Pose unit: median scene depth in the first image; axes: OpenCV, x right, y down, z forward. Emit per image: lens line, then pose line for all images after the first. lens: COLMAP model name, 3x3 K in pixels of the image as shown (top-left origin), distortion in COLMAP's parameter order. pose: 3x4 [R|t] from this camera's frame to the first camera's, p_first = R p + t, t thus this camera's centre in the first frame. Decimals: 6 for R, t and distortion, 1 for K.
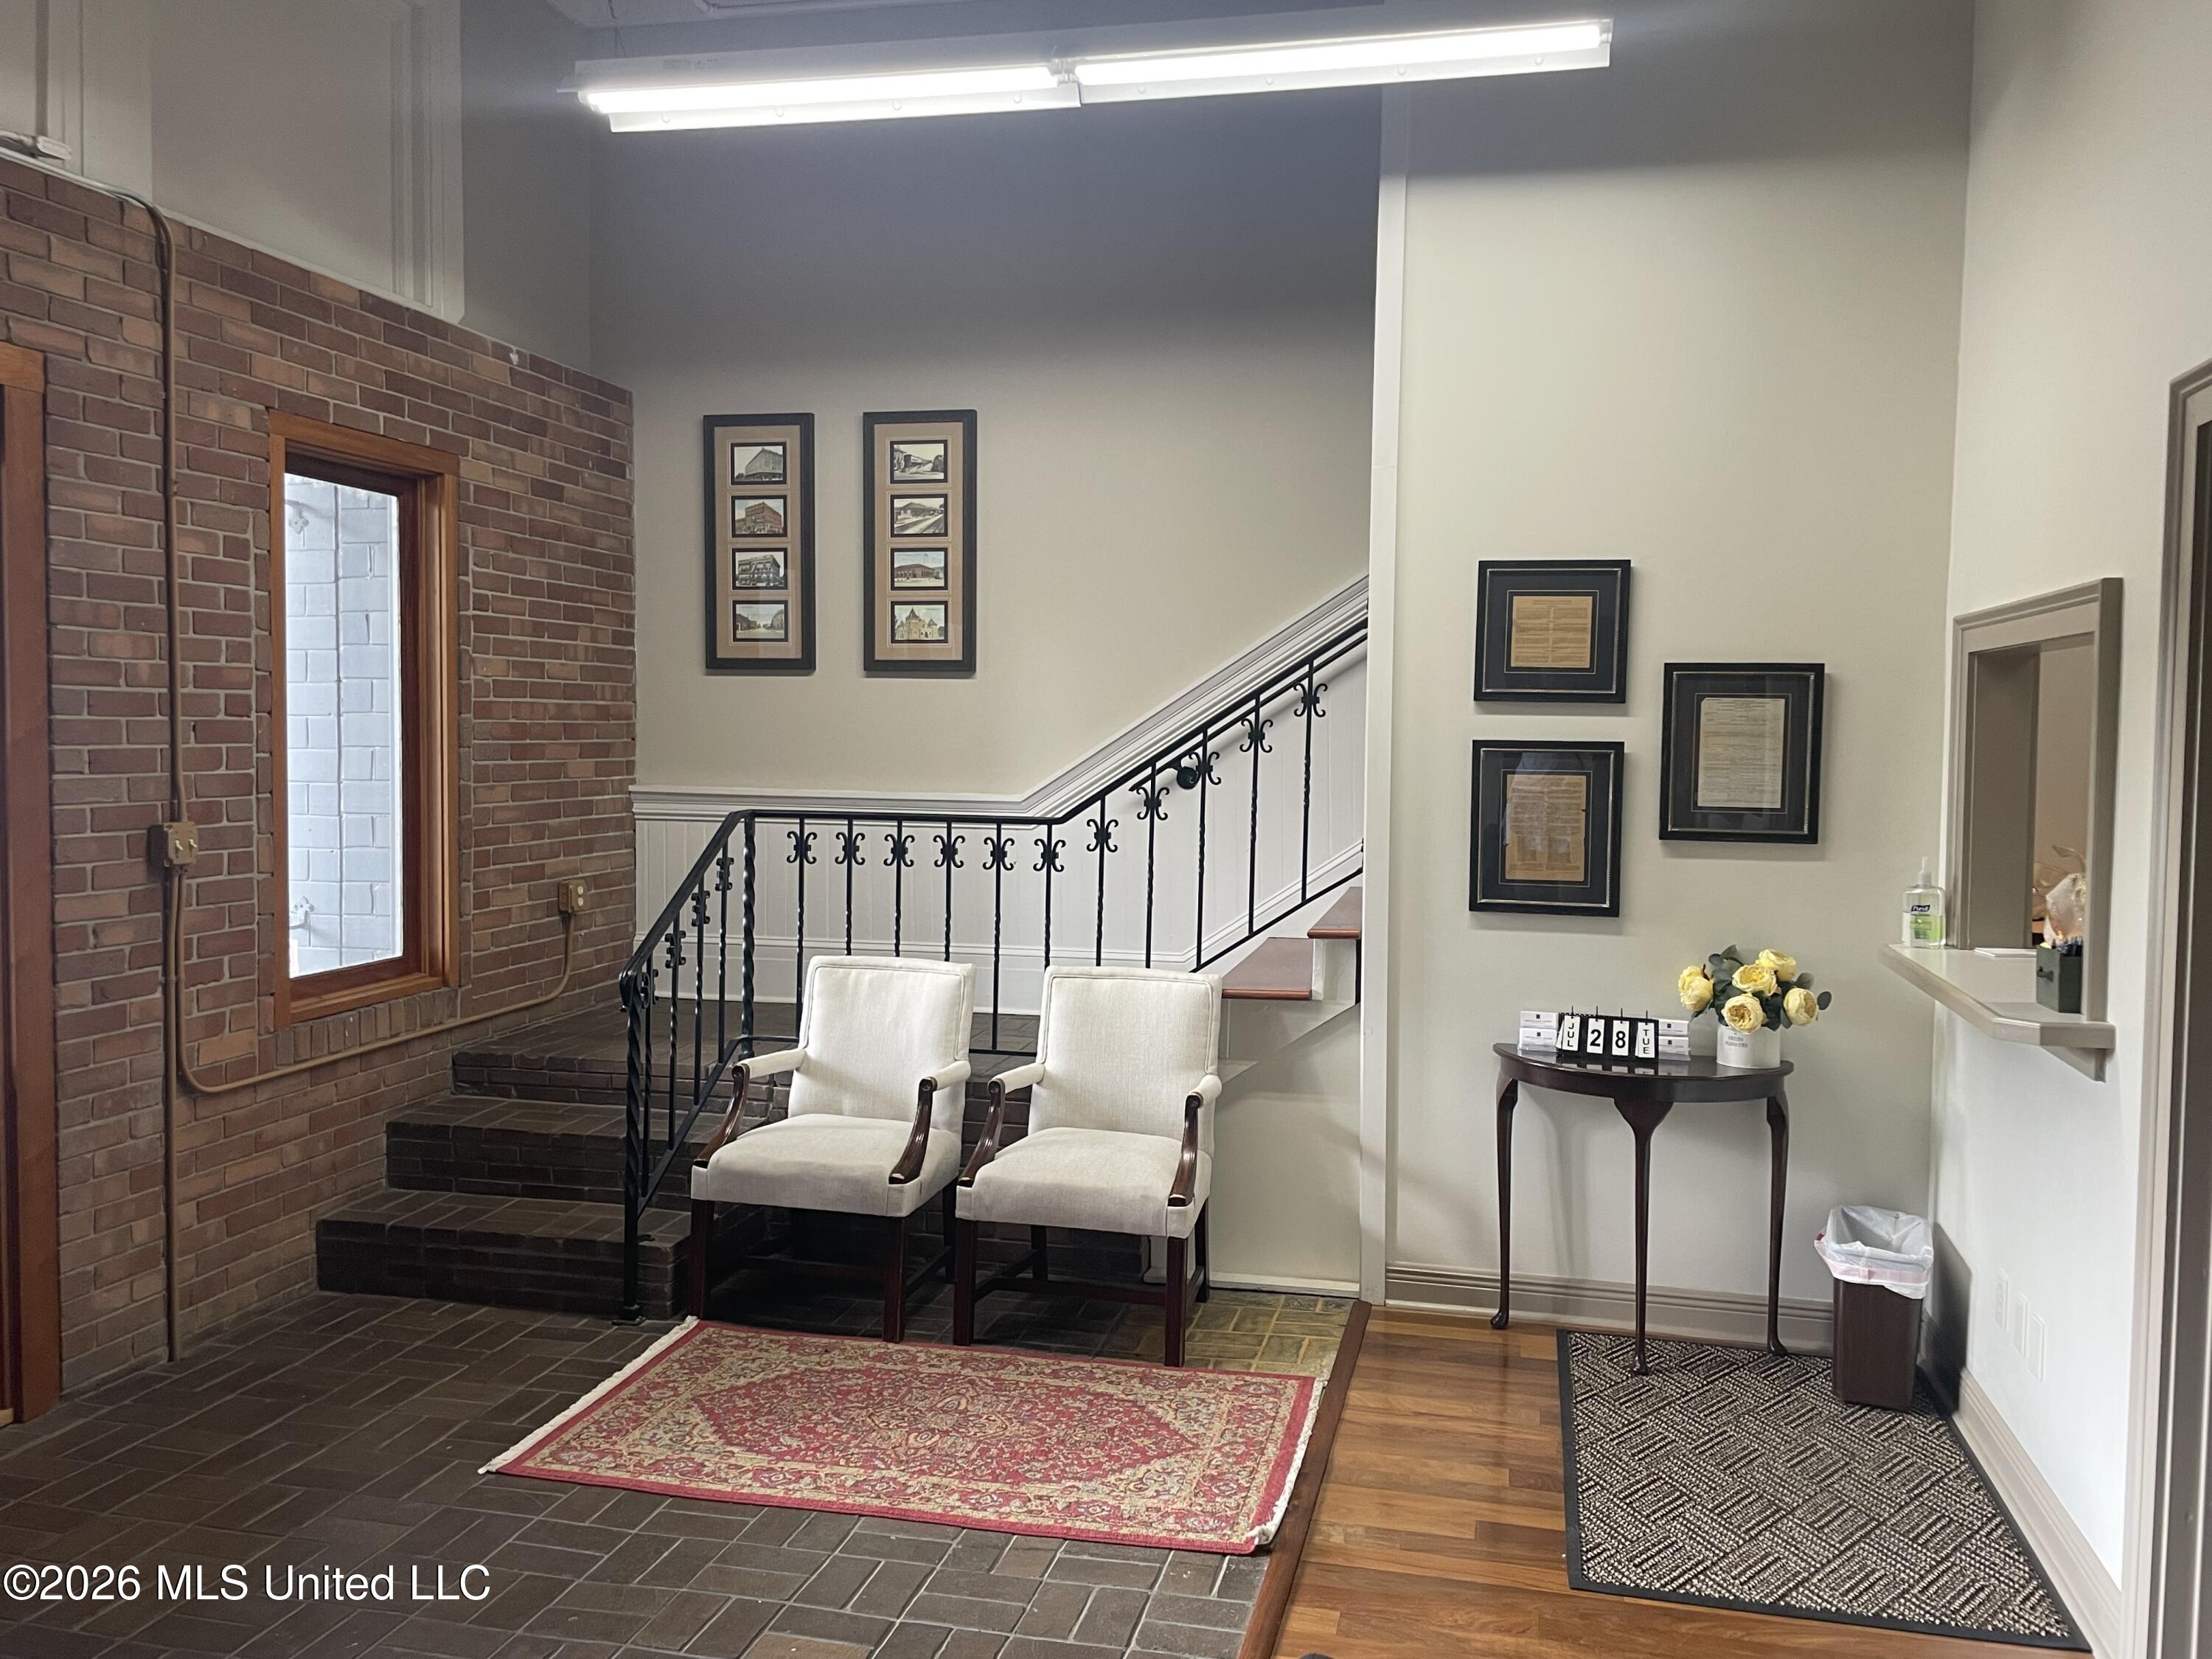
lens RADIAL K [[1816.6, 0, 1108.5], [0, 1816.6, 827.1], [0, 0, 1]] dist [0.000831, -0.002955]
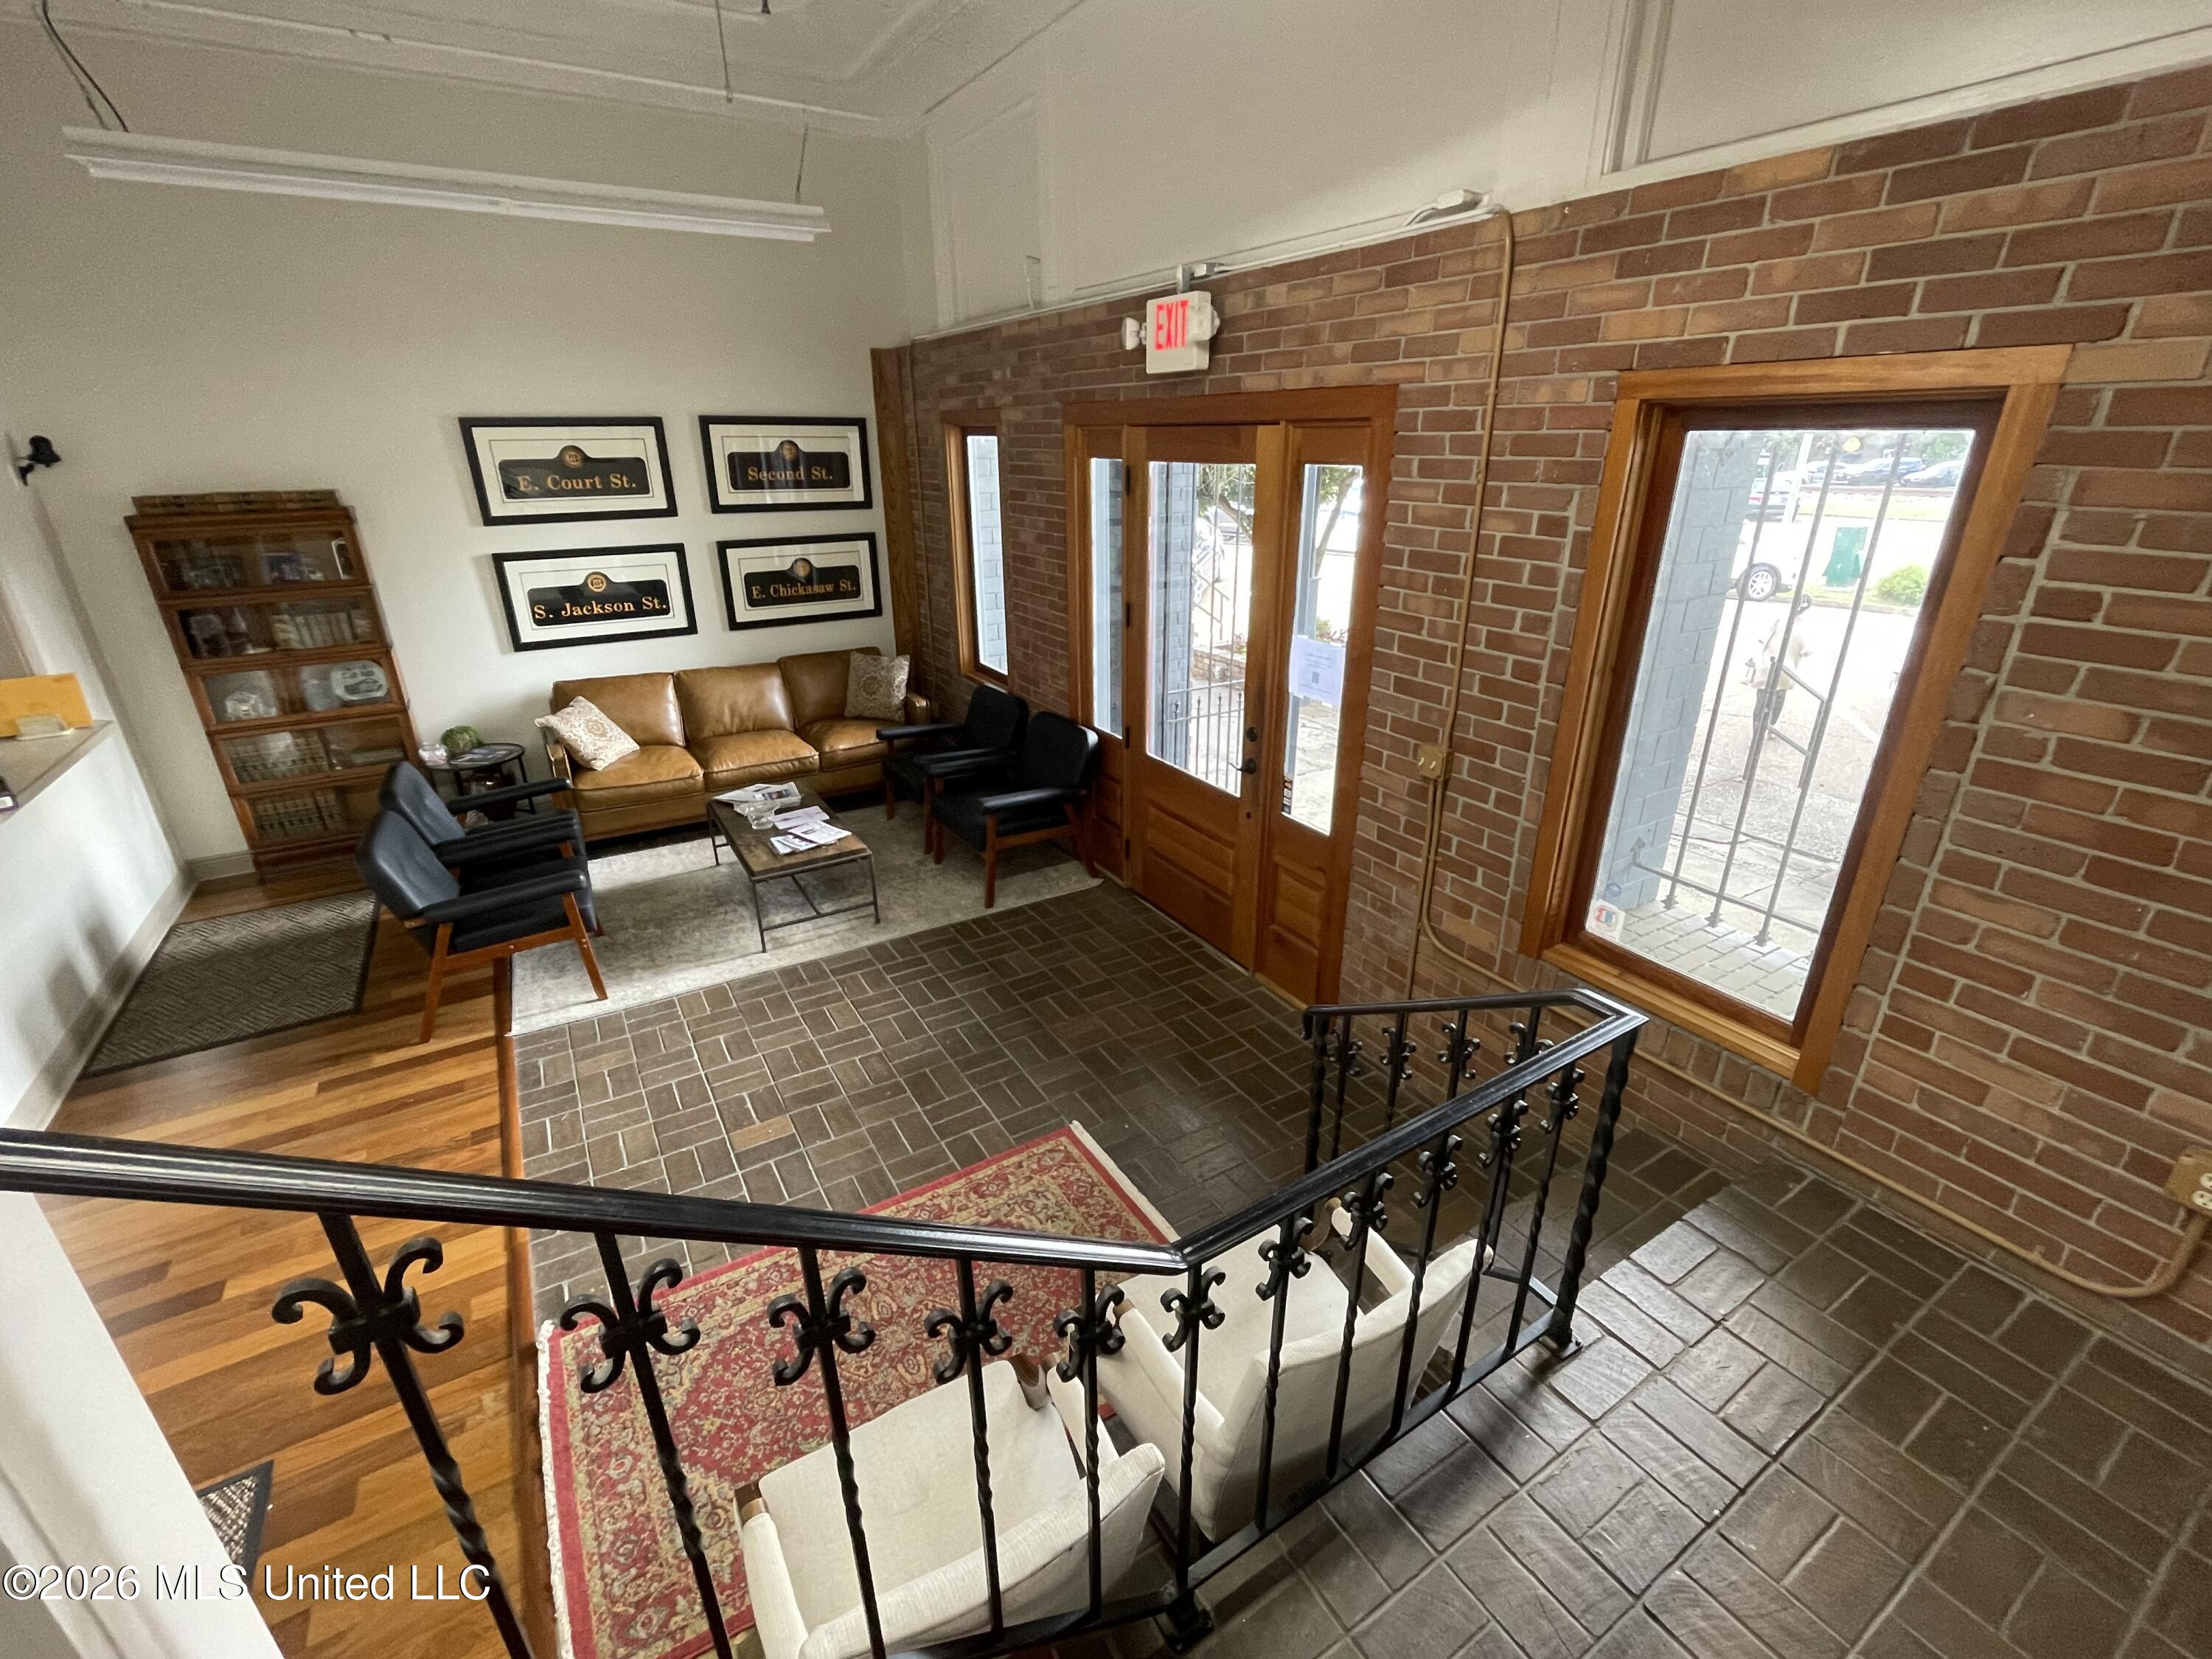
lens RADIAL K [[963.2, 0, 1111.6], [0, 963.2, 830.2], [0, 0, 1]] dist [0.001858, 0.000046]
pose [[-0.708603, 0.256972, -0.657151, 0.121269], [-0.045599, 0.912703, 0.406071, -0.210272], [0.704133, 0.317709, -0.635026, 1.243482]]
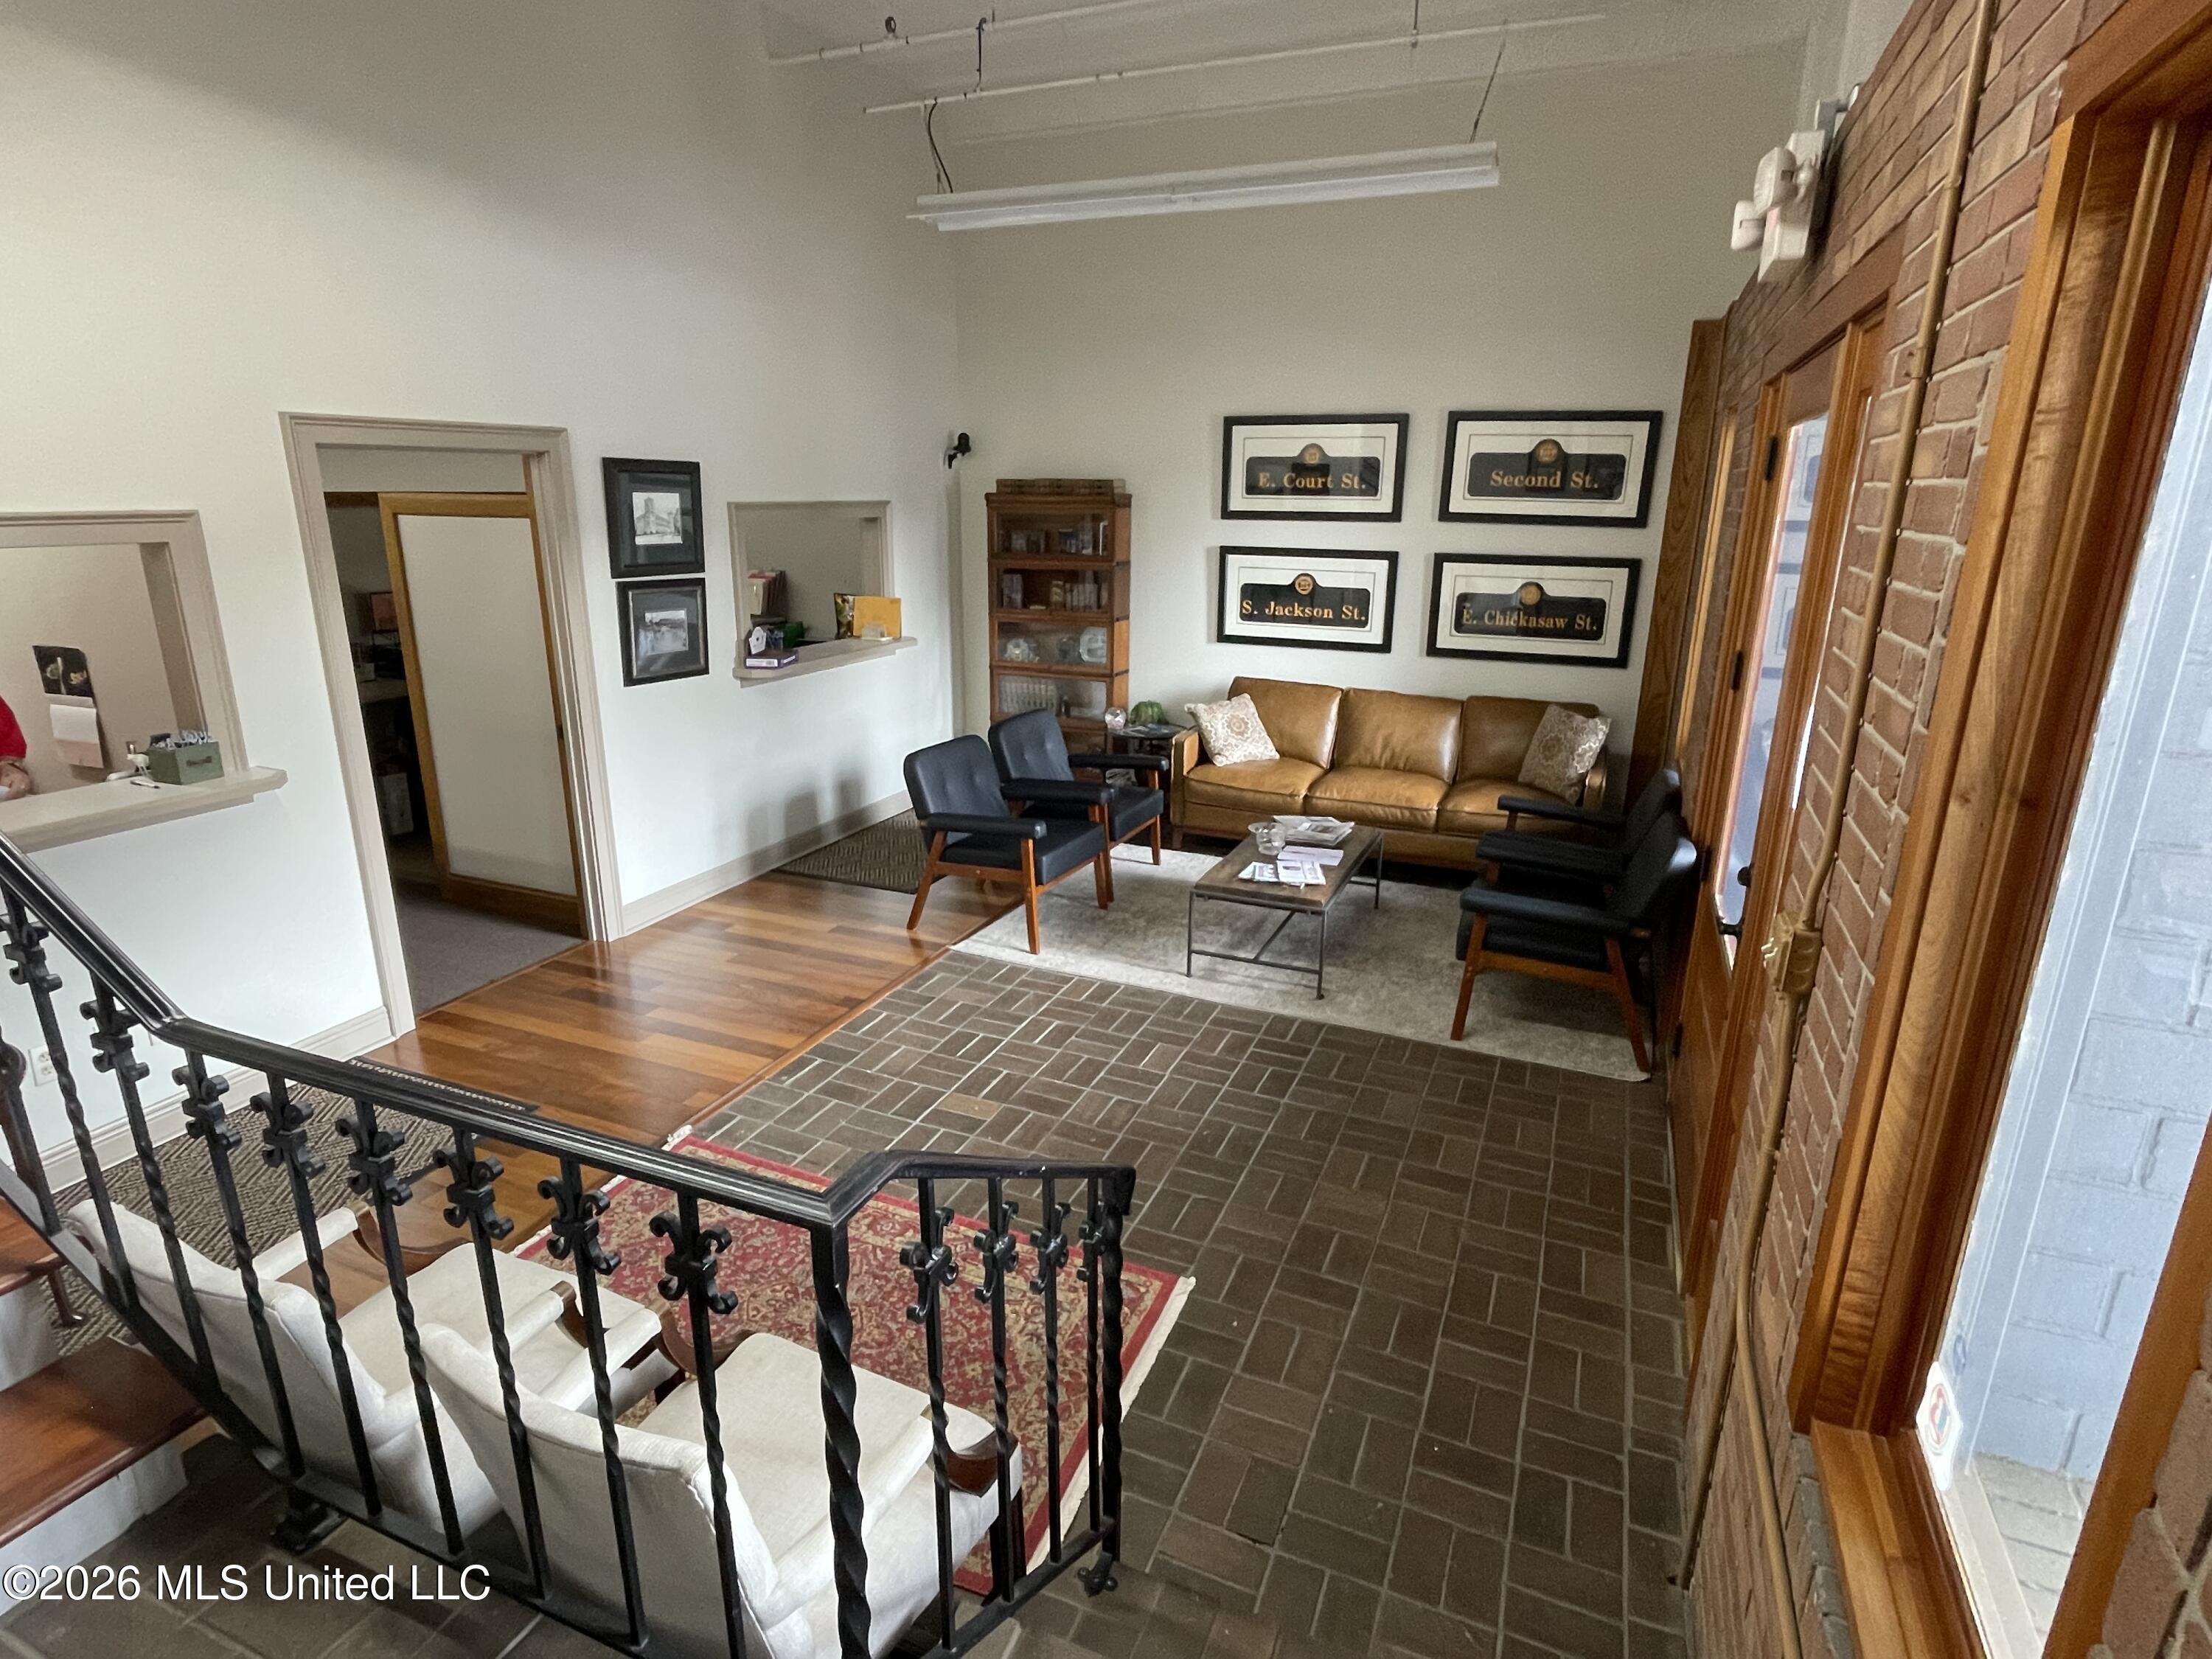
lens RADIAL K [[1165.9, 0, 1113.2], [0, 1165.9, 826.9], [0, 0, 1]] dist [0.006013, 0.000148]
pose [[-0.986164, -0.073193, 0.148741, -0.320196], [-0.019203, 0.941649, 0.336049, -0.162083], [-0.164658, 0.328543, -0.930025, 1.357557]]
